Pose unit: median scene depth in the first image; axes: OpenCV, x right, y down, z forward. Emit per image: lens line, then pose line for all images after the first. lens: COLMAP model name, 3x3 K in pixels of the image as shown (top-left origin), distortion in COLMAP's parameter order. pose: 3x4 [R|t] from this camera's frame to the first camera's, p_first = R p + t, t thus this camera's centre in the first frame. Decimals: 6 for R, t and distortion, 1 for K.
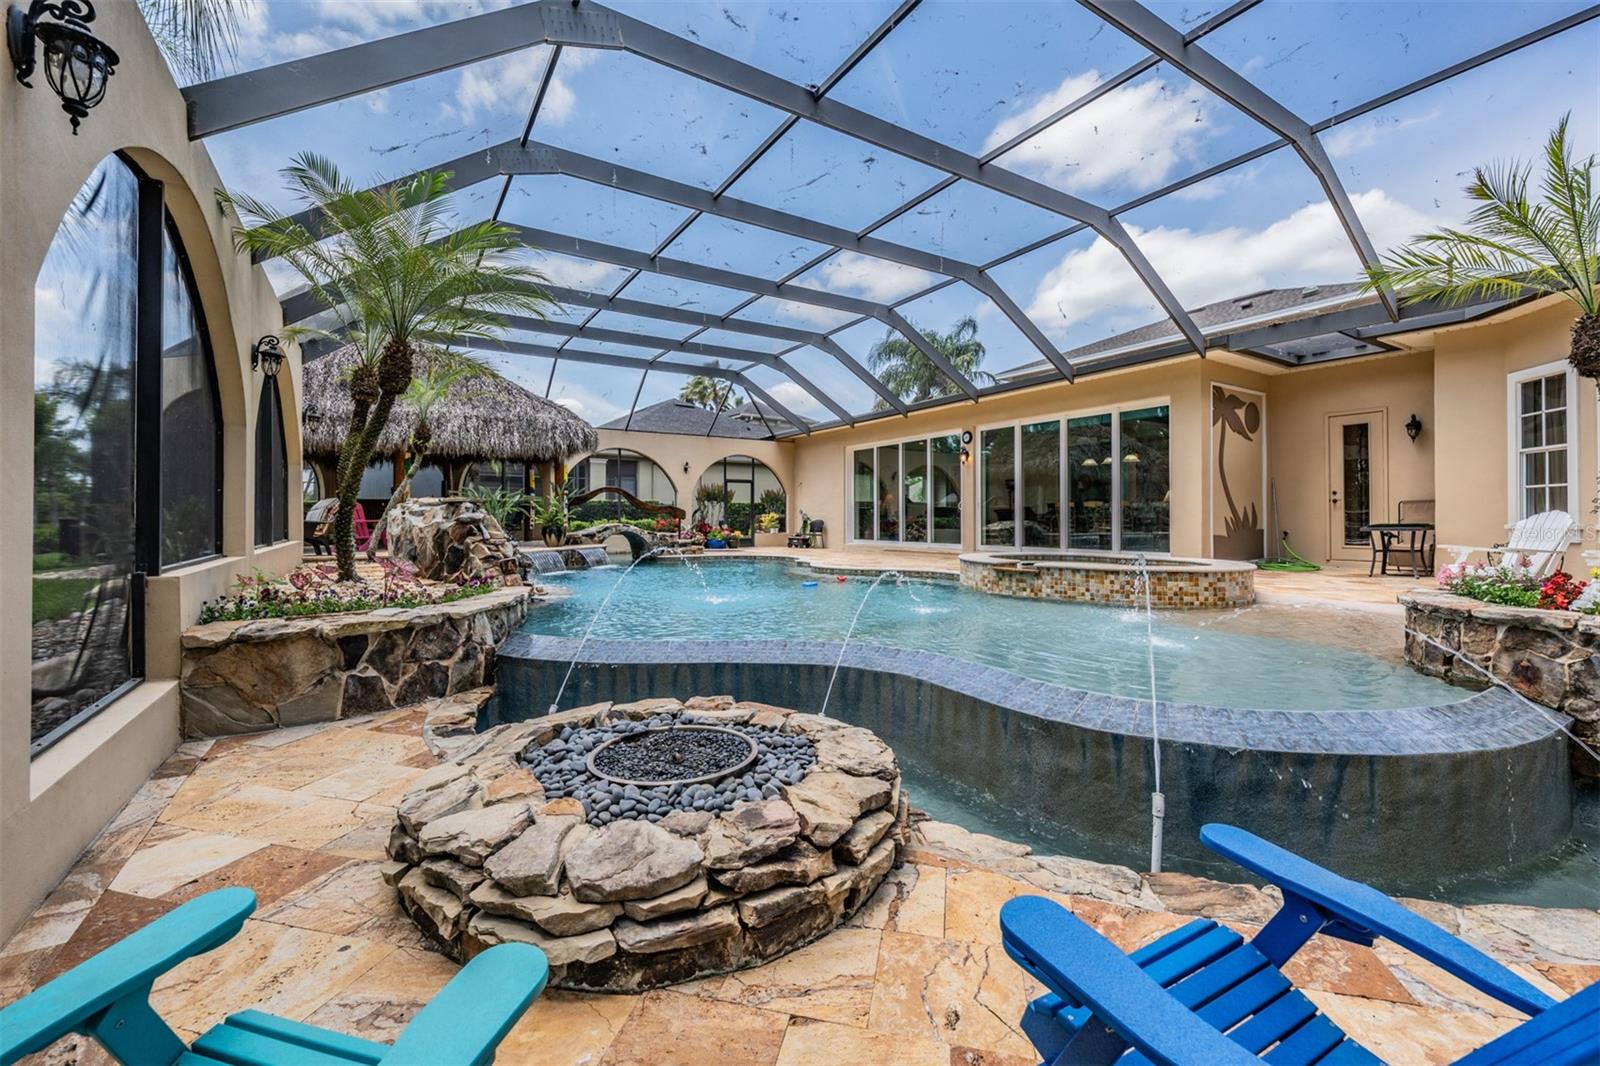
lens RADIAL K [[676.5, 0, 803.3], [0, 676.5, 512.4], [0, 0, 1]] dist [-0.001052, 0.000492]
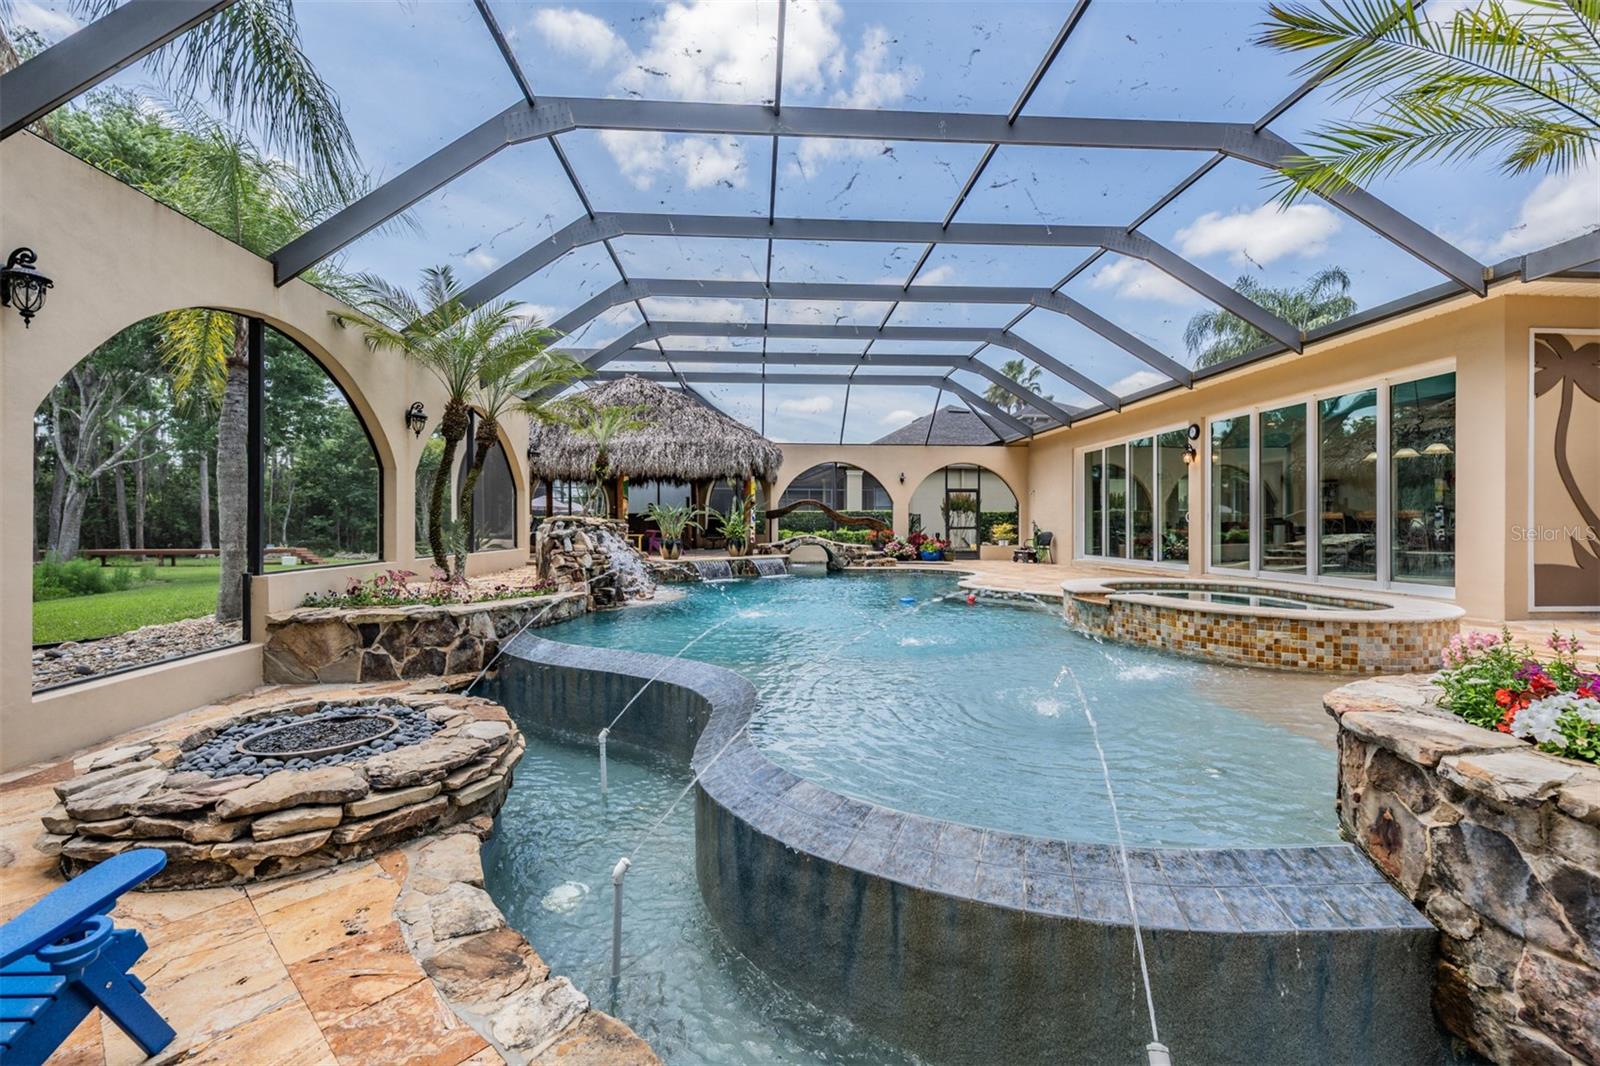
lens RADIAL K [[686.8, 0, 801.4], [0, 686.8, 524.1], [0, 0, 1]] dist [-0.000587, -0.000335]
pose [[0.874631, 0.001522, -0.484786, 0.471091], [0.002078, 0.999974, 0.006888, -0.016726], [0.484784, -0.007032, 0.874606, 0.123202]]
